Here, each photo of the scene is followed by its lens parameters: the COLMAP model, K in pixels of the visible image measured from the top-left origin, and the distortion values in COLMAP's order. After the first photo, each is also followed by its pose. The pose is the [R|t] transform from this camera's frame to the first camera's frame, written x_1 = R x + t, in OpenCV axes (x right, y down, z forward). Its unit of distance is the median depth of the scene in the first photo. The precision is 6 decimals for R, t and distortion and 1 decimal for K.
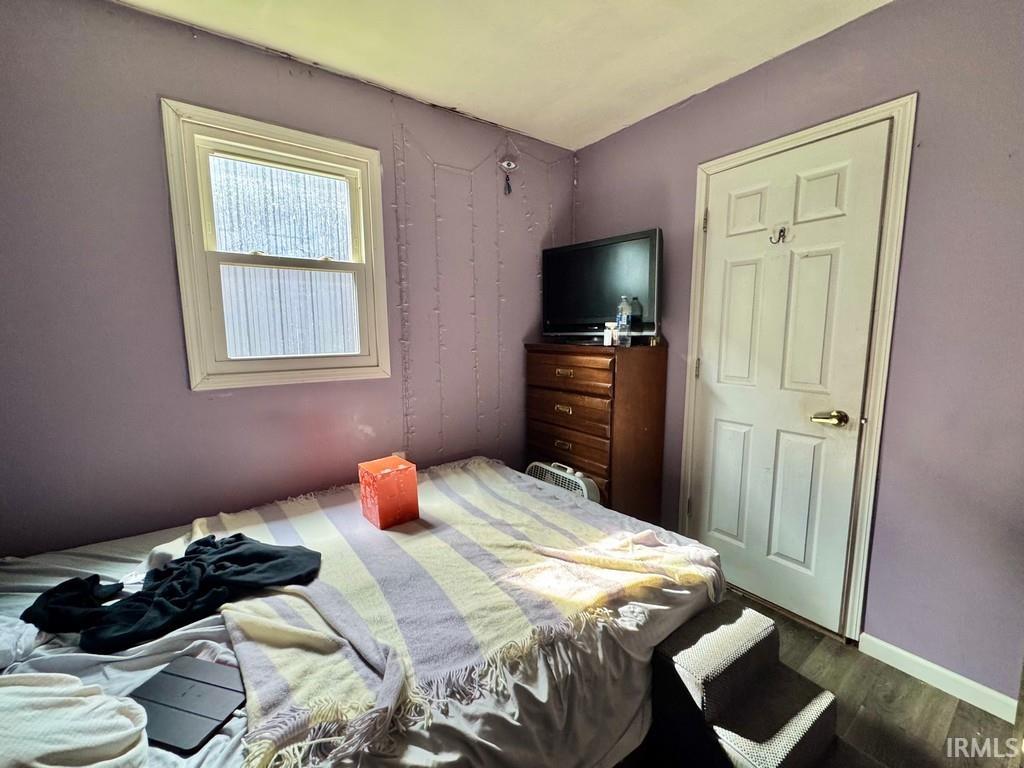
lens RADIAL K [[439.6, 0, 512.0], [0, 439.6, 384.0], [0, 0, 1]] dist [-0.002388, 0.000167]
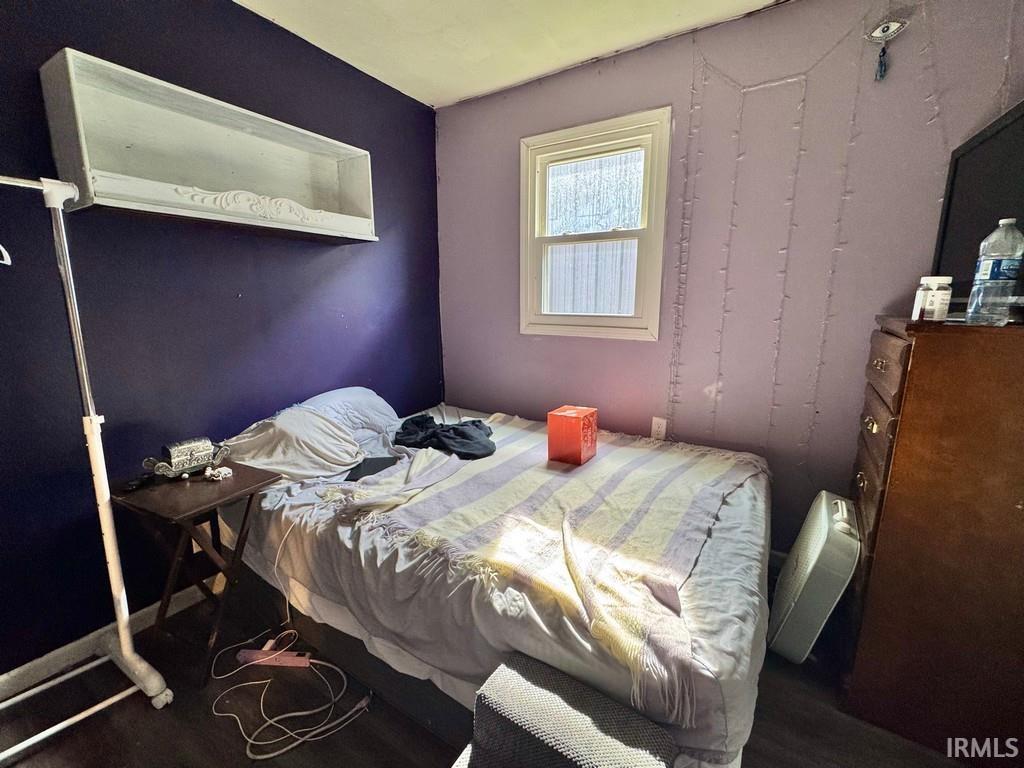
lens RADIAL K [[439.6, 0, 512.0], [0, 439.6, 384.0], [0, 0, 1]] dist [-0.002388, 0.000167]
pose [[0.344266, 0.184288, -0.920608, 0.750042], [-0.121833, 0.981025, 0.150823, -0.041828], [0.930934, 0.060237, 0.360185, 0.466200]]
